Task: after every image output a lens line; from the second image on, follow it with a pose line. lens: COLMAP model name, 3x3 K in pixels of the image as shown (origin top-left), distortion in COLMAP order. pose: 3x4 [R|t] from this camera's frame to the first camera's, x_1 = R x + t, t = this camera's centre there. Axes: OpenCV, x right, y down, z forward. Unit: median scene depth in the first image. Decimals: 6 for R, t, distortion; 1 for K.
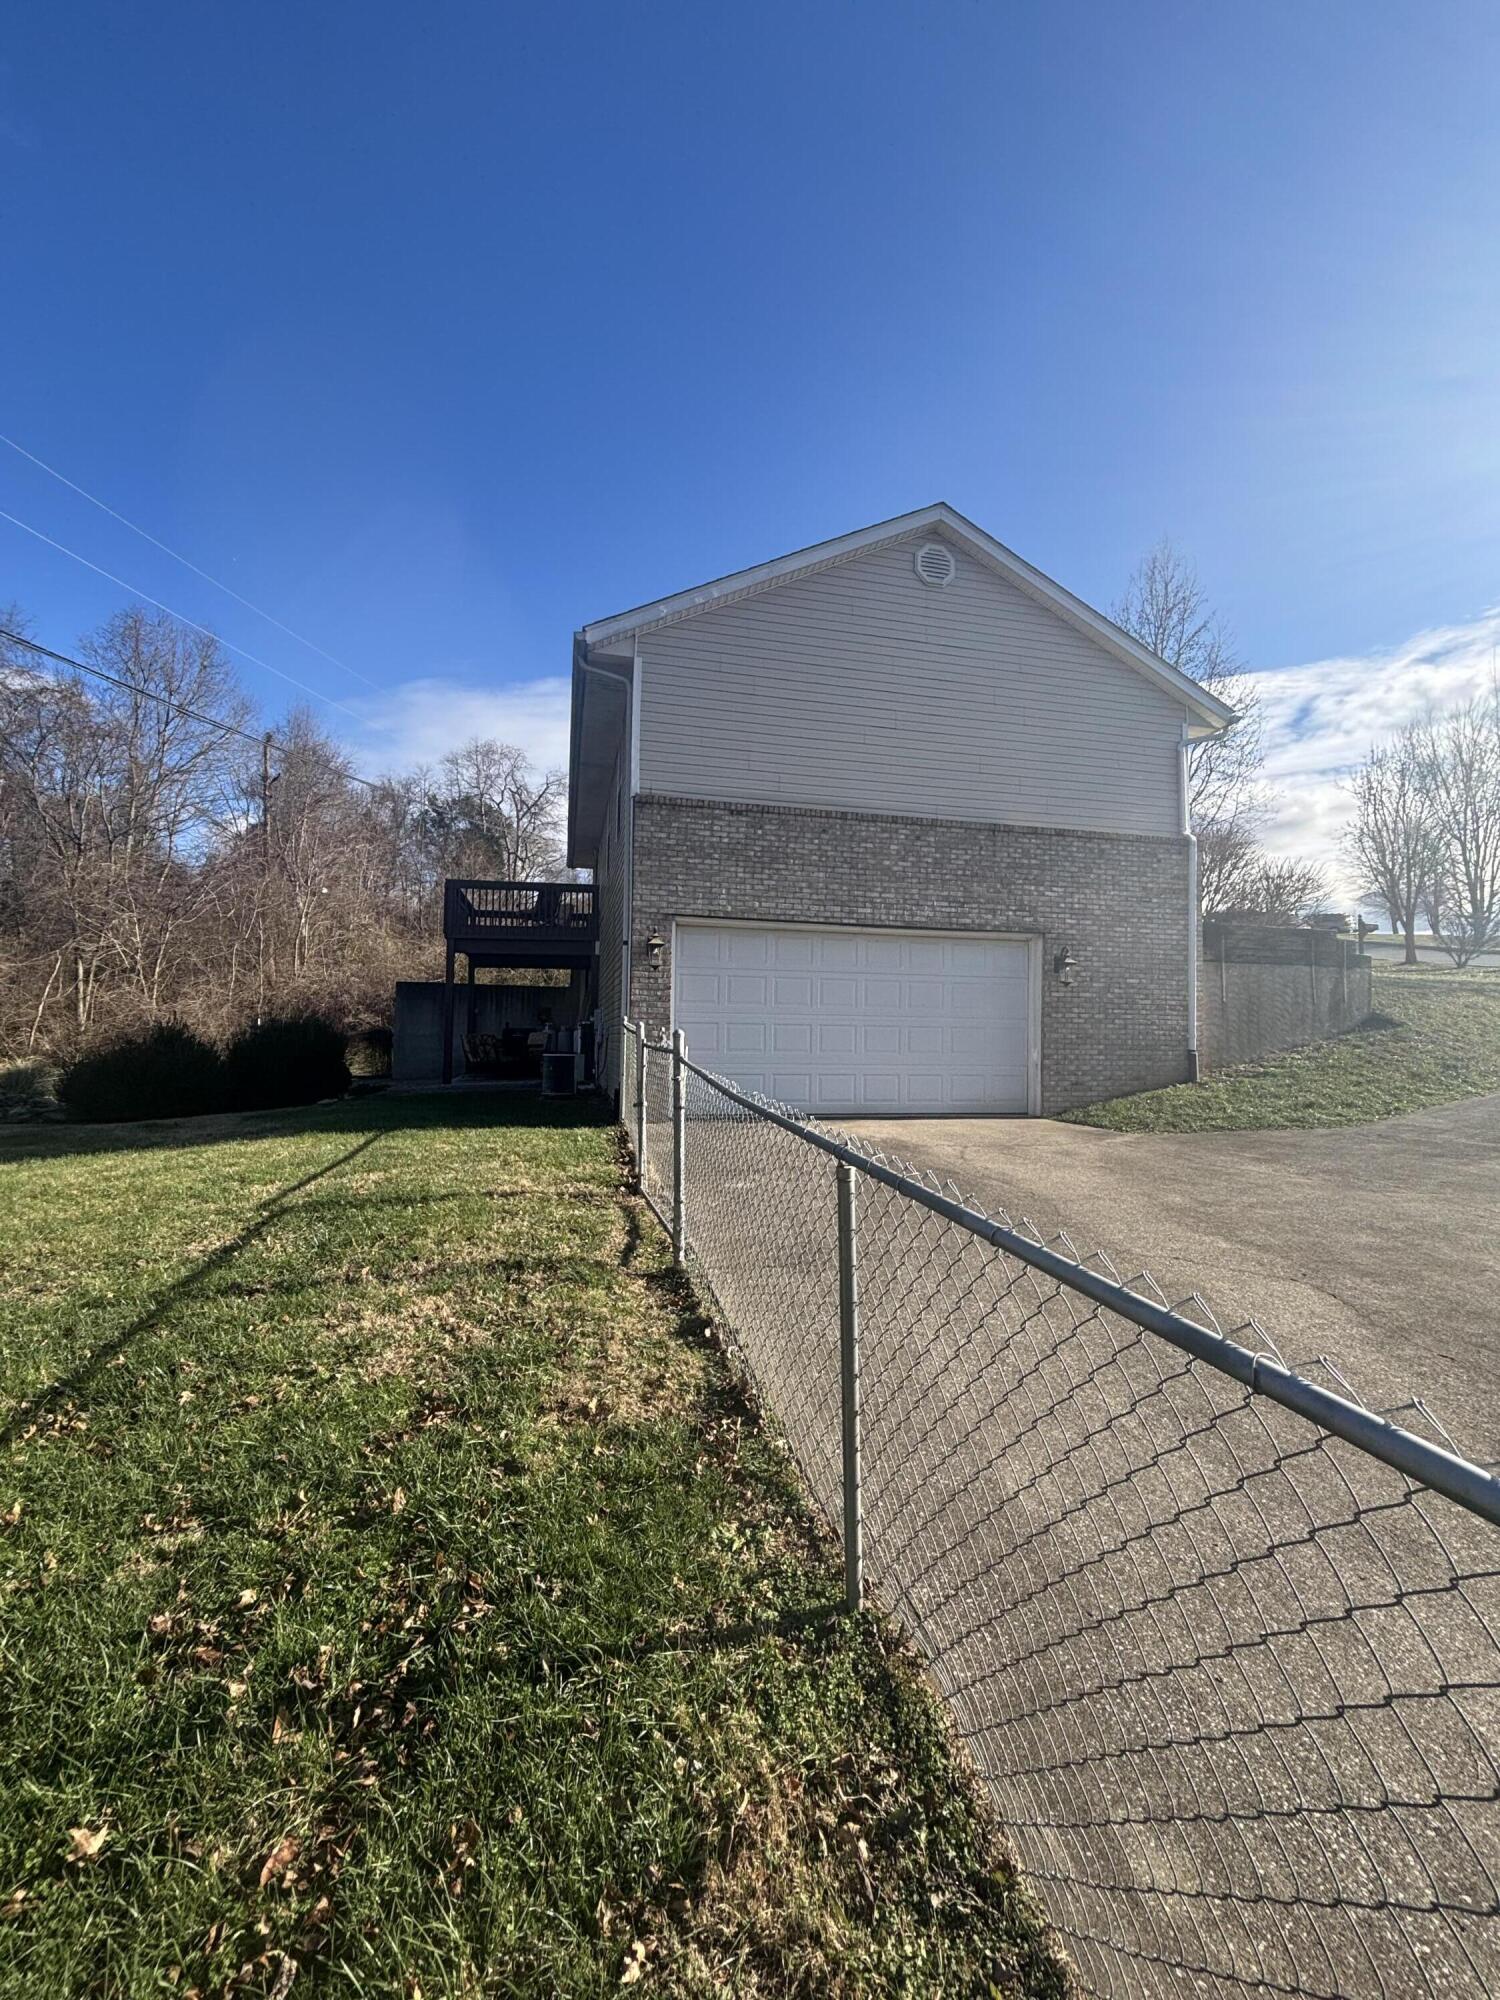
lens RADIAL K [[808.7, 0, 745.3], [0, 808.7, 1001.7], [0, 0, 1]] dist [0.002458, -0.000073]
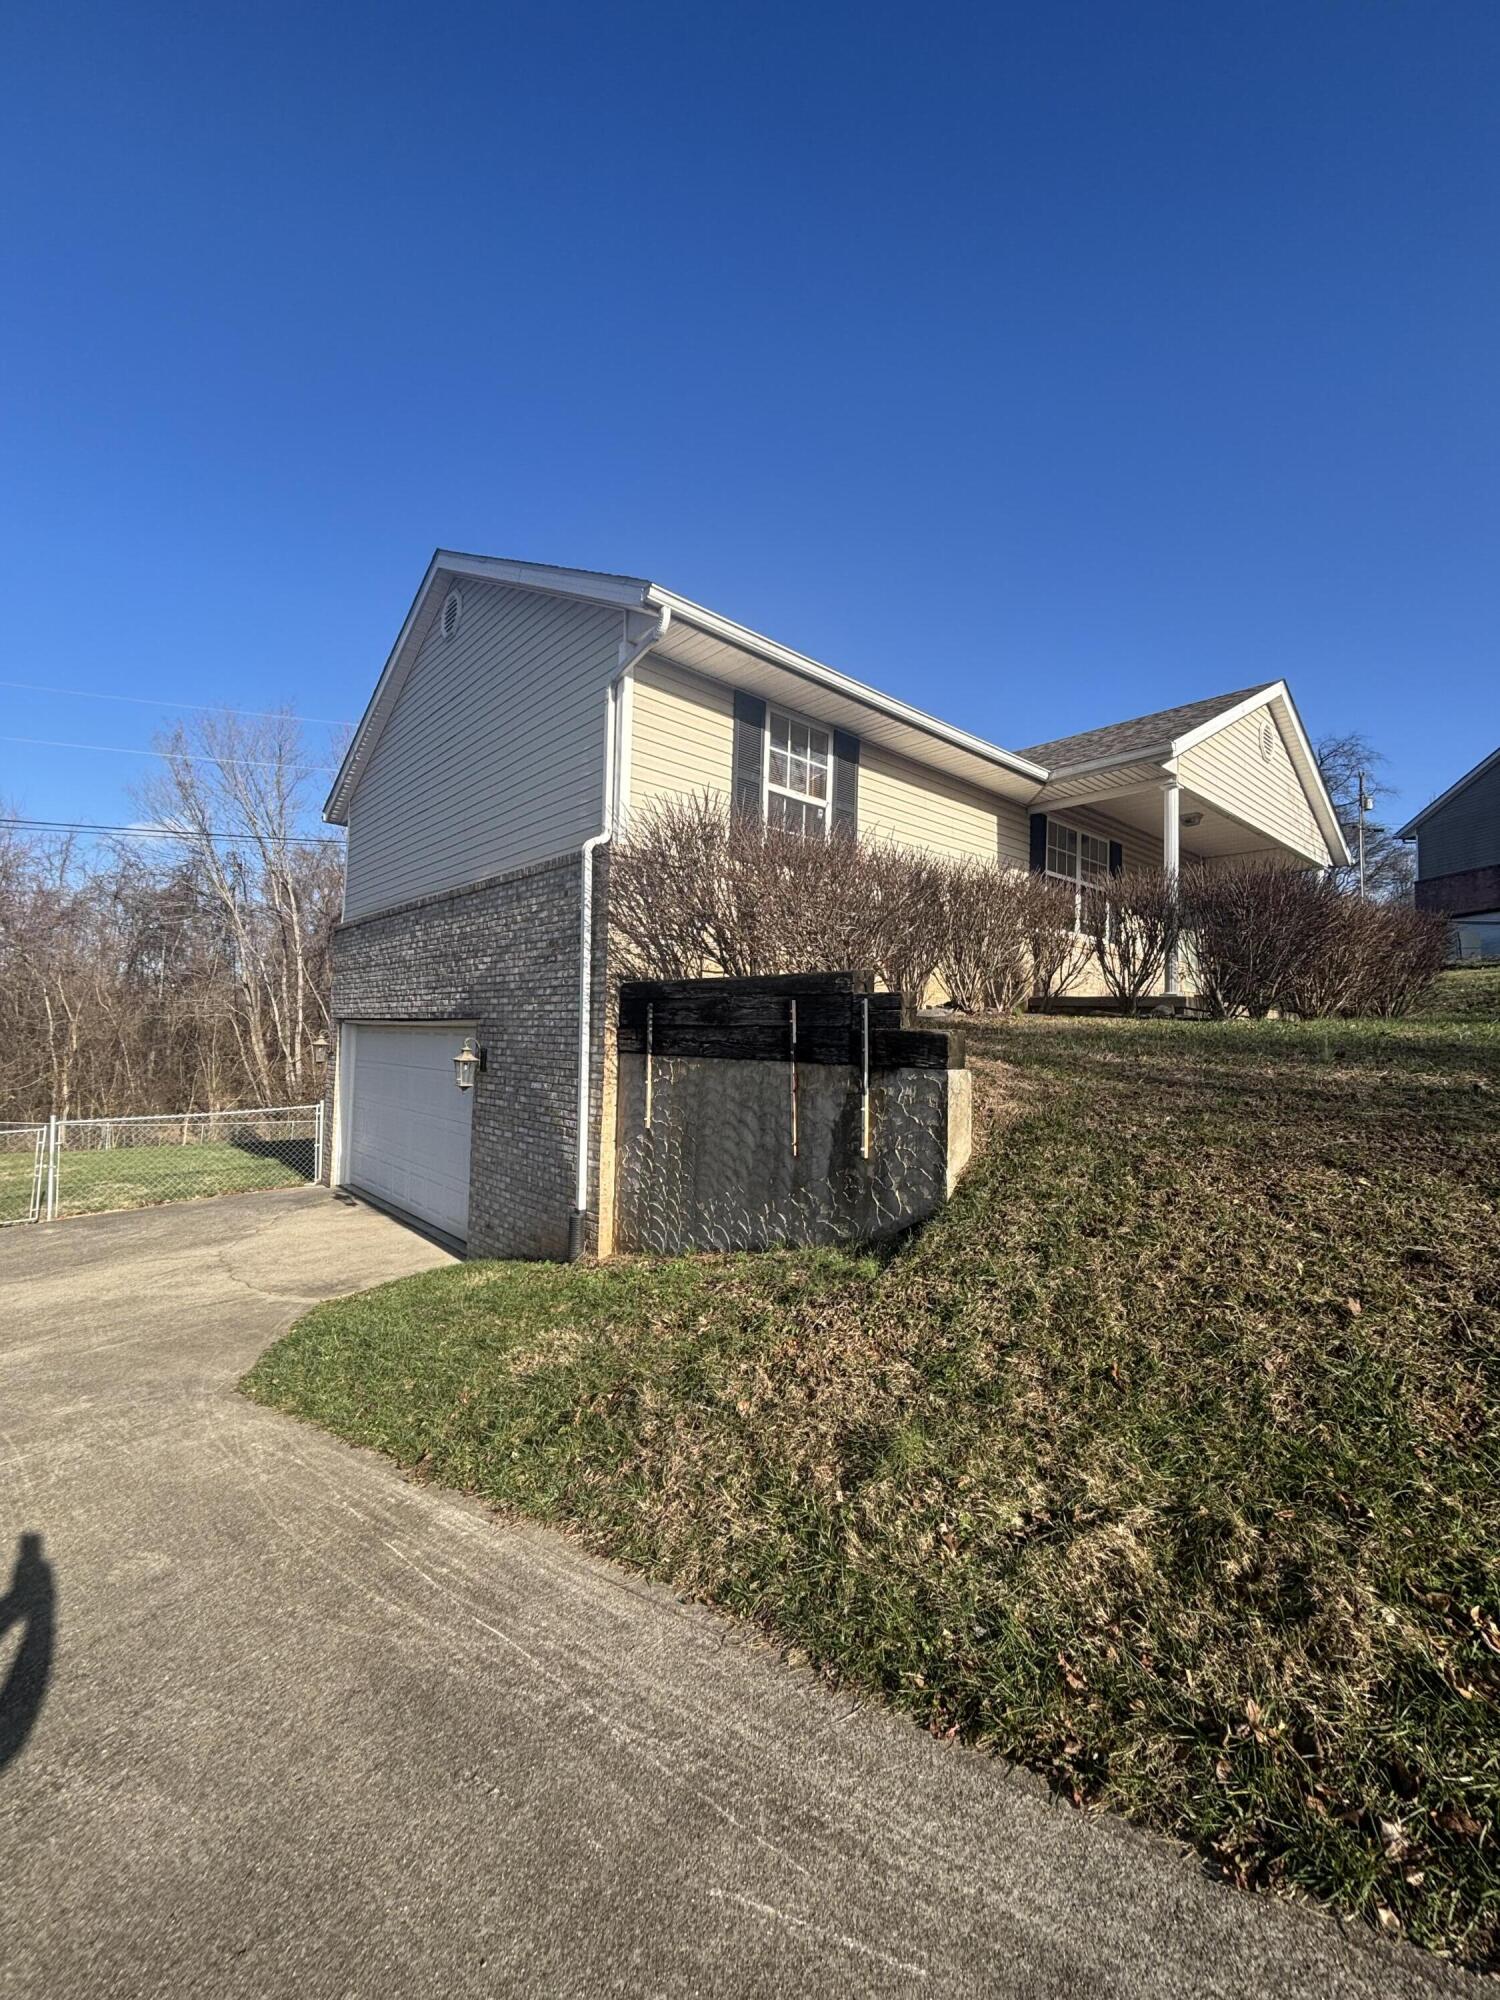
lens RADIAL K [[808.7, 0, 751.6], [0, 808.7, 994.6], [0, 0, 1]] dist [0.002458, -0.000073]
pose [[0.483315, -0.051741, -0.873916, 1.250347], [0.012824, 0.998563, -0.052029, -0.068481], [0.875353, 0.013939, 0.483284, 0.920401]]
